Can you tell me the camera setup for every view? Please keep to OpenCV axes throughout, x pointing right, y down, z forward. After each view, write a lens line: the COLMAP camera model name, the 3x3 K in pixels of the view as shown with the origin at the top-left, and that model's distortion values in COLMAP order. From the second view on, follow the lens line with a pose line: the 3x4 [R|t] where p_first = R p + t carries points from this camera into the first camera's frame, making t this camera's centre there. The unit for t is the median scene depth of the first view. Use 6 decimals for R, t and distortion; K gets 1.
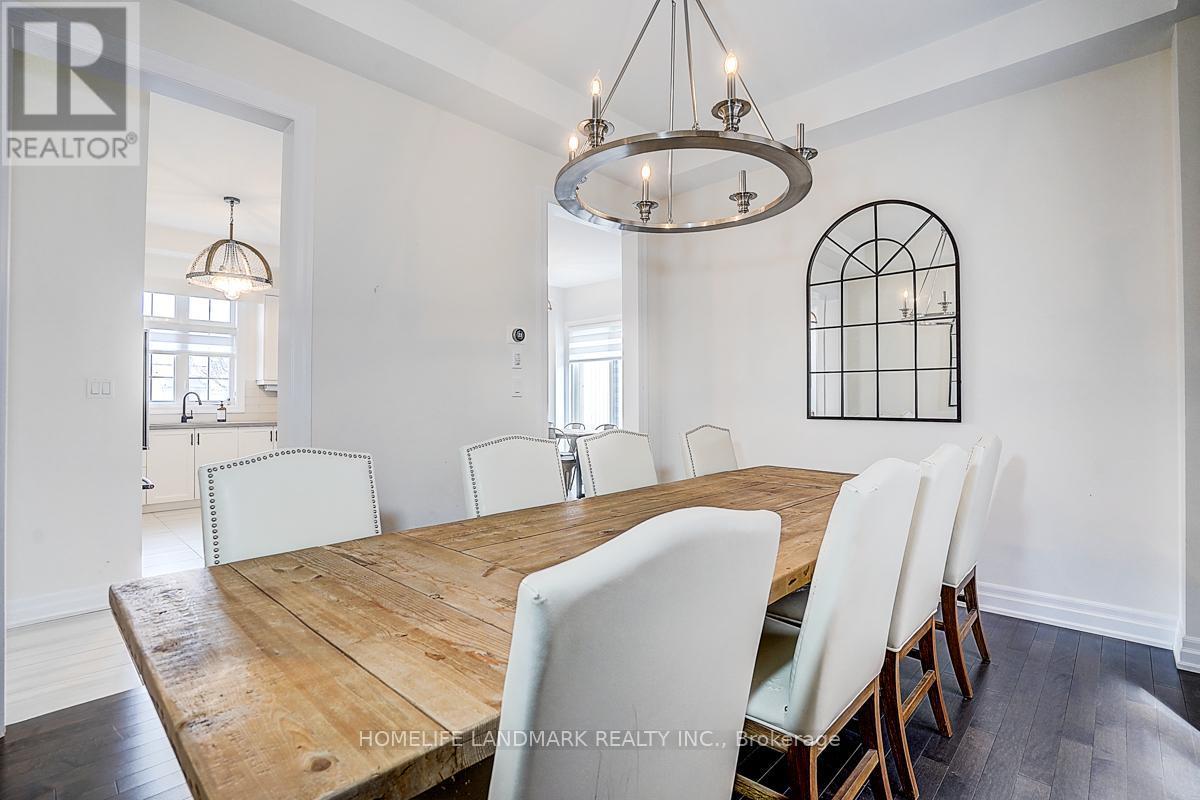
lens RADIAL K [[561.2, 0, 602.5], [0, 561.2, 406.9], [0, 0, 1]] dist [-0.069943, 0.032100]
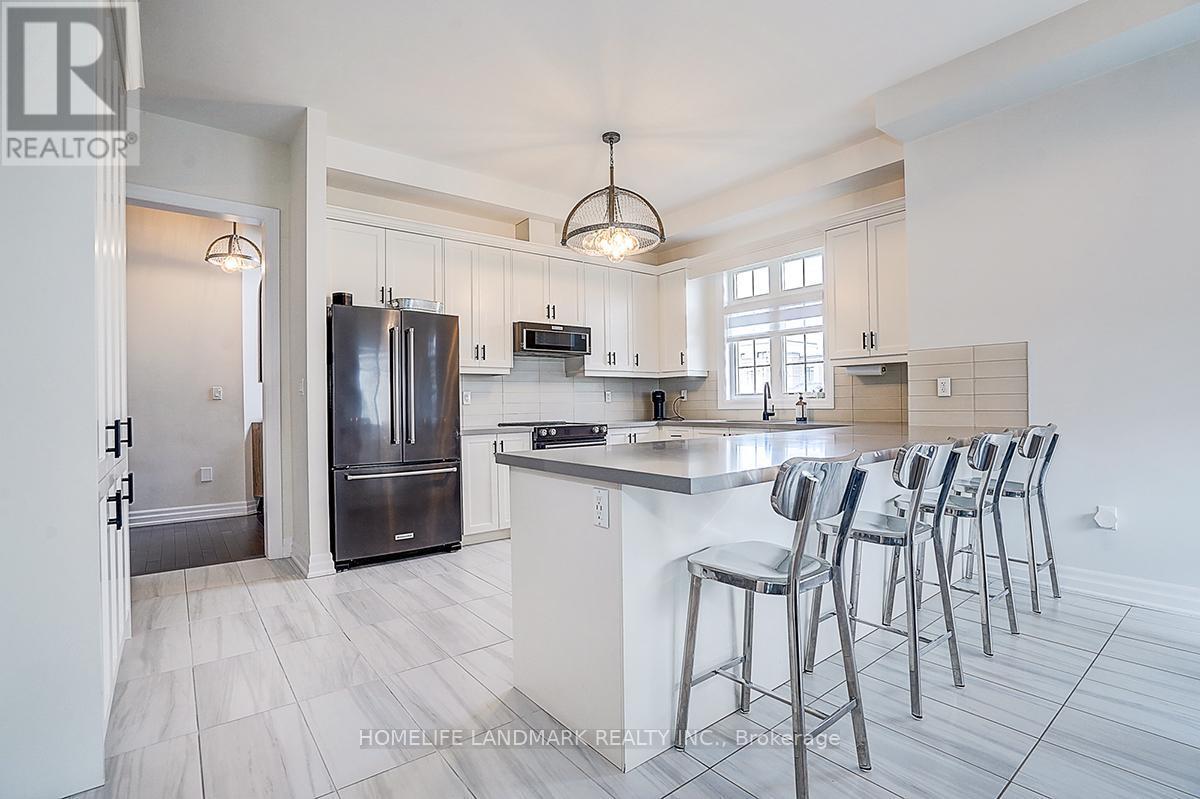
lens RADIAL K [[561.2, 0, 602.5], [0, 561.2, 406.4], [0, 0, 1]] dist [-0.069943, 0.032100]
pose [[-0.137481, 0.015647, -0.990381, 0.086400], [0.016949, 0.999766, 0.013442, -0.006998], [0.990359, -0.014938, -0.137714, 0.847926]]
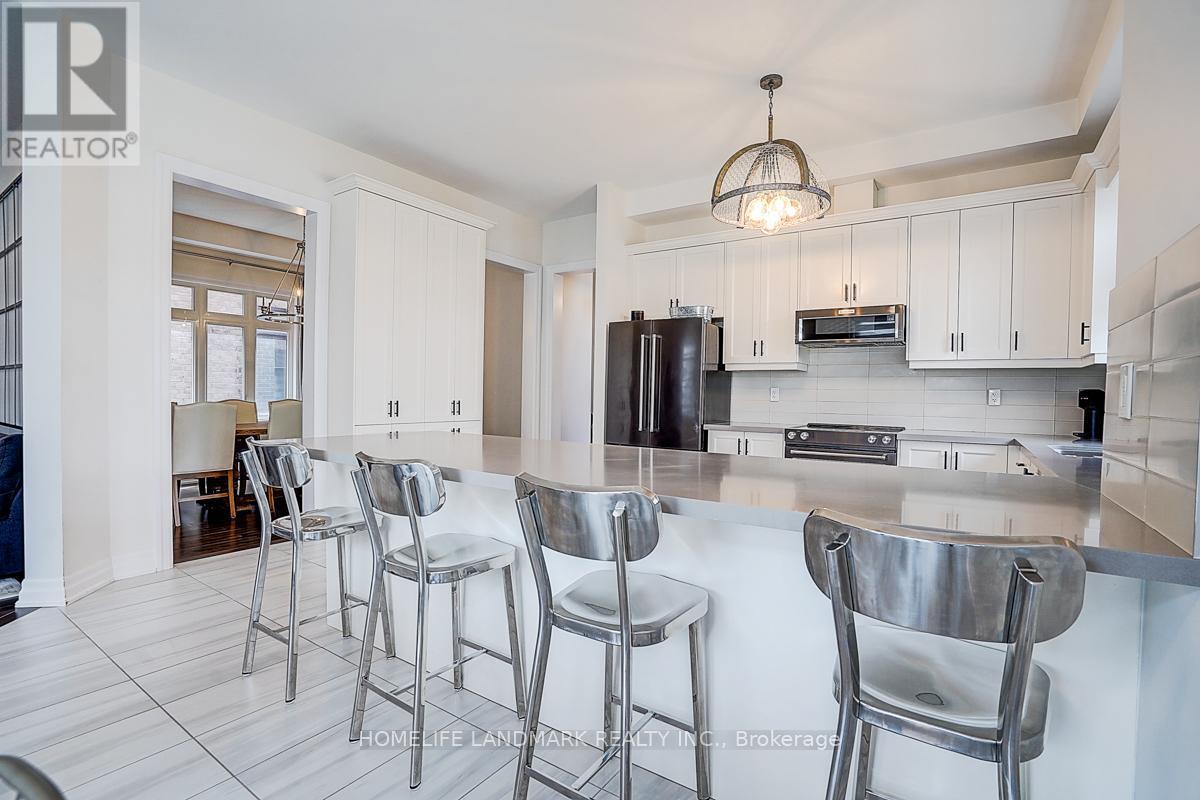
lens RADIAL K [[561.2, 0, 602.5], [0, 561.2, 406.9], [0, 0, 1]] dist [-0.069943, 0.032100]
pose [[-0.987516, -0.003552, -0.157477, -0.306411], [-0.007246, 0.999712, 0.022891, -0.010372], [0.157350, 0.023746, -0.987257, 1.264101]]
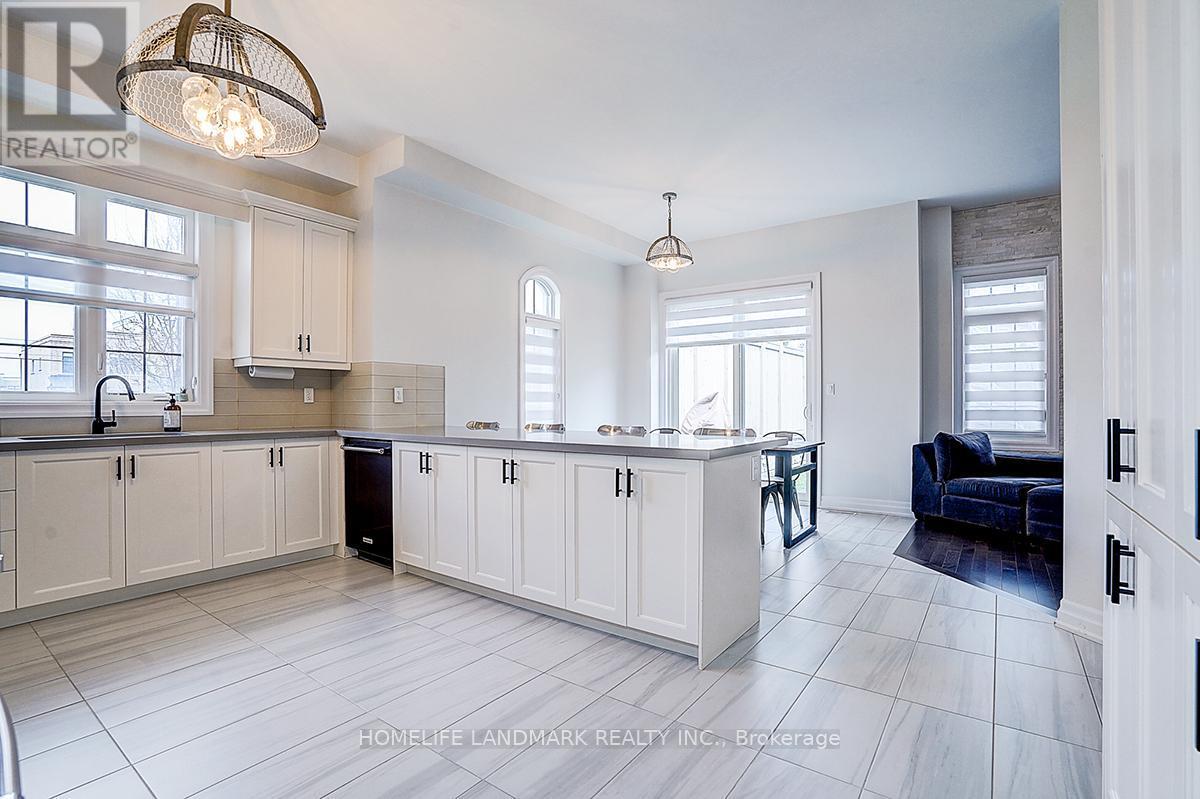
lens RADIAL K [[561.2, 0, 602.5], [0, 561.2, 406.4], [0, 0, 1]] dist [-0.069943, 0.032100]
pose [[0.991447, 0.008723, 0.130220, -0.343333], [-0.009026, 0.999958, 0.001731, -0.002800], [-0.130199, -0.002891, 0.991484, 0.406324]]
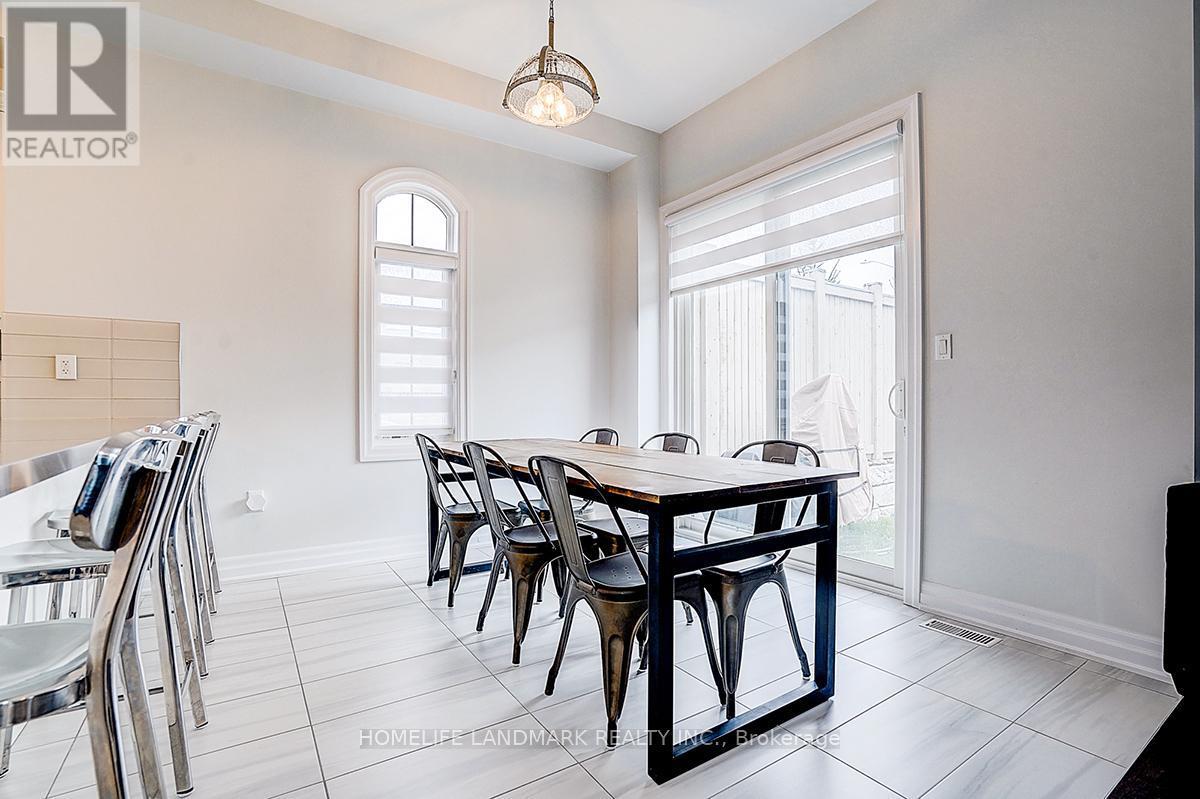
lens RADIAL K [[561.2, 0, 602.5], [0, 561.2, 406.4], [0, 0, 1]] dist [-0.069943, 0.032100]
pose [[0.974509, 0.010156, -0.224120, -0.015246], [-0.008771, 0.999936, 0.007174, 0.010194], [0.224179, -0.005025, 0.974535, 0.803017]]
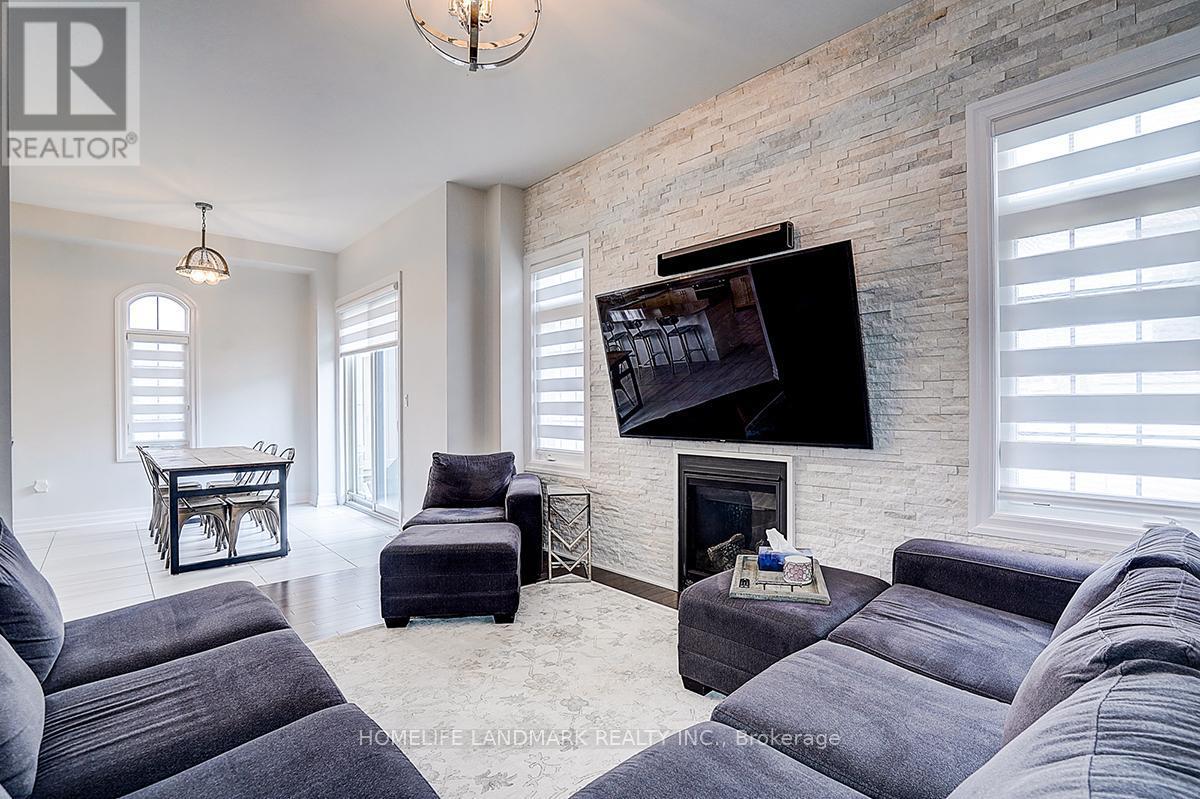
lens RADIAL K [[561.2, 0, 602.5], [0, 561.2, 406.4], [0, 0, 1]] dist [-0.069943, 0.032100]
pose [[0.997109, 0.007139, -0.075649, 0.478292], [-0.006896, 0.999970, 0.003473, -0.028129], [0.075672, -0.002941, 0.997128, 0.462201]]
